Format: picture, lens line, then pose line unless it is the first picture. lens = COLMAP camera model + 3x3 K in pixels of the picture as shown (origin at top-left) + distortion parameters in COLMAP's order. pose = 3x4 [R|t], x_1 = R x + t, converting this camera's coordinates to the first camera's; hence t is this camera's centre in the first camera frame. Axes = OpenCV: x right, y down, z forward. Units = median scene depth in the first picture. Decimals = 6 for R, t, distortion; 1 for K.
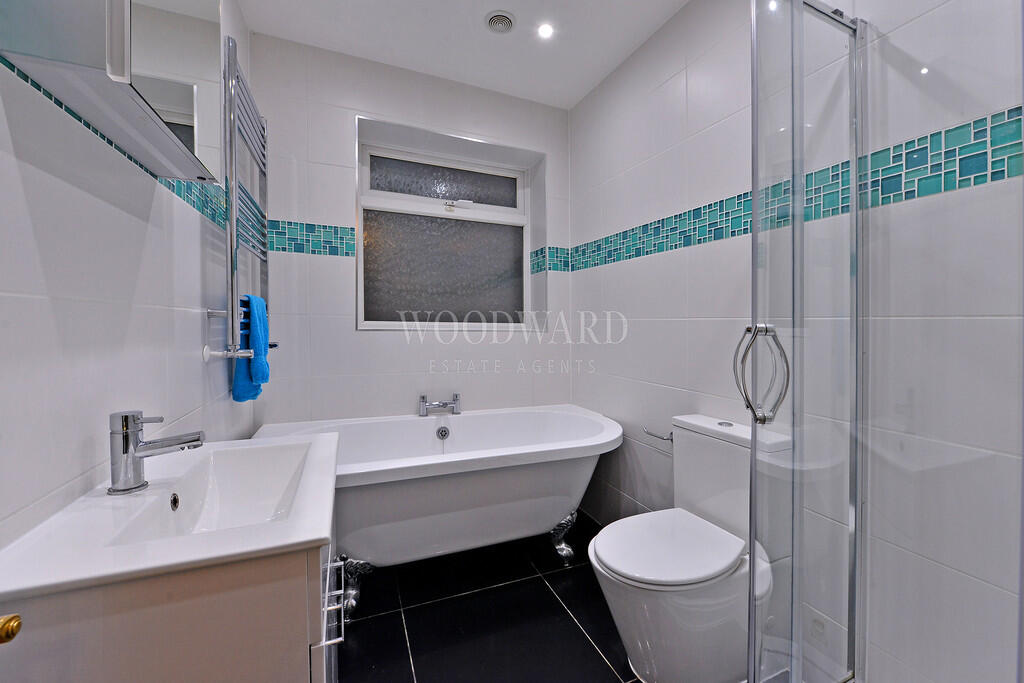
lens RADIAL K [[408.1, 0, 518.5], [0, 408.1, 331.7], [0, 0, 1]] dist [-0.006262, -0.000480]
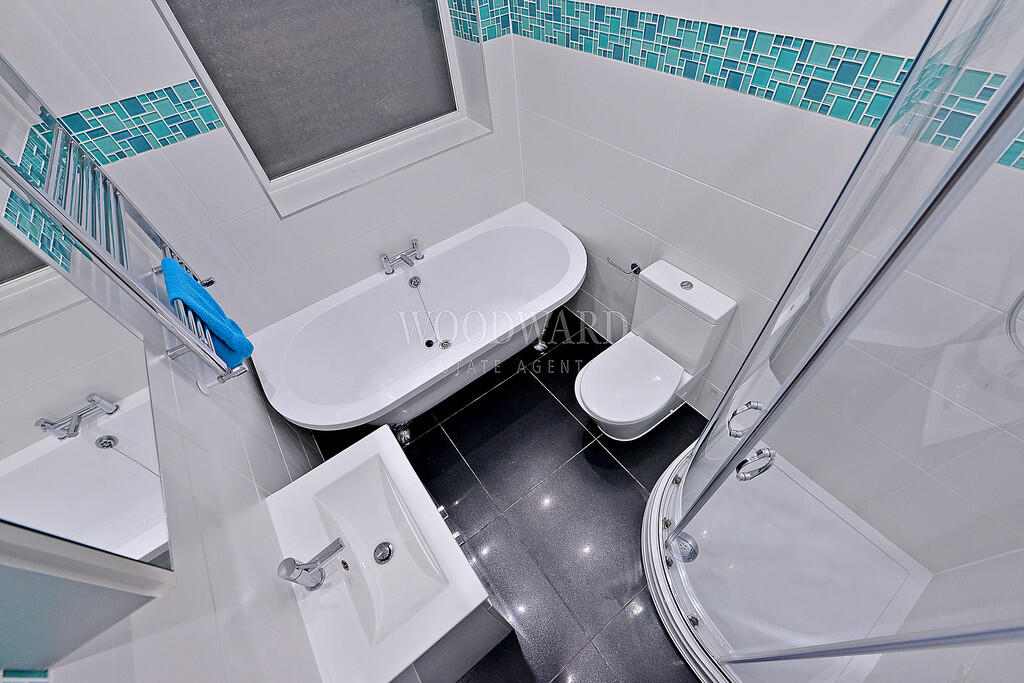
lens RADIAL K [[408.1, 0, 507.3], [0, 408.1, 337.8], [0, 0, 1]] dist [-0.006262, -0.000480]
pose [[0.968610, -0.234866, 0.081443, -0.079745], [0.093545, 0.647919, 0.755943, -0.424364], [-0.230314, -0.724595, 0.649552, 0.189579]]
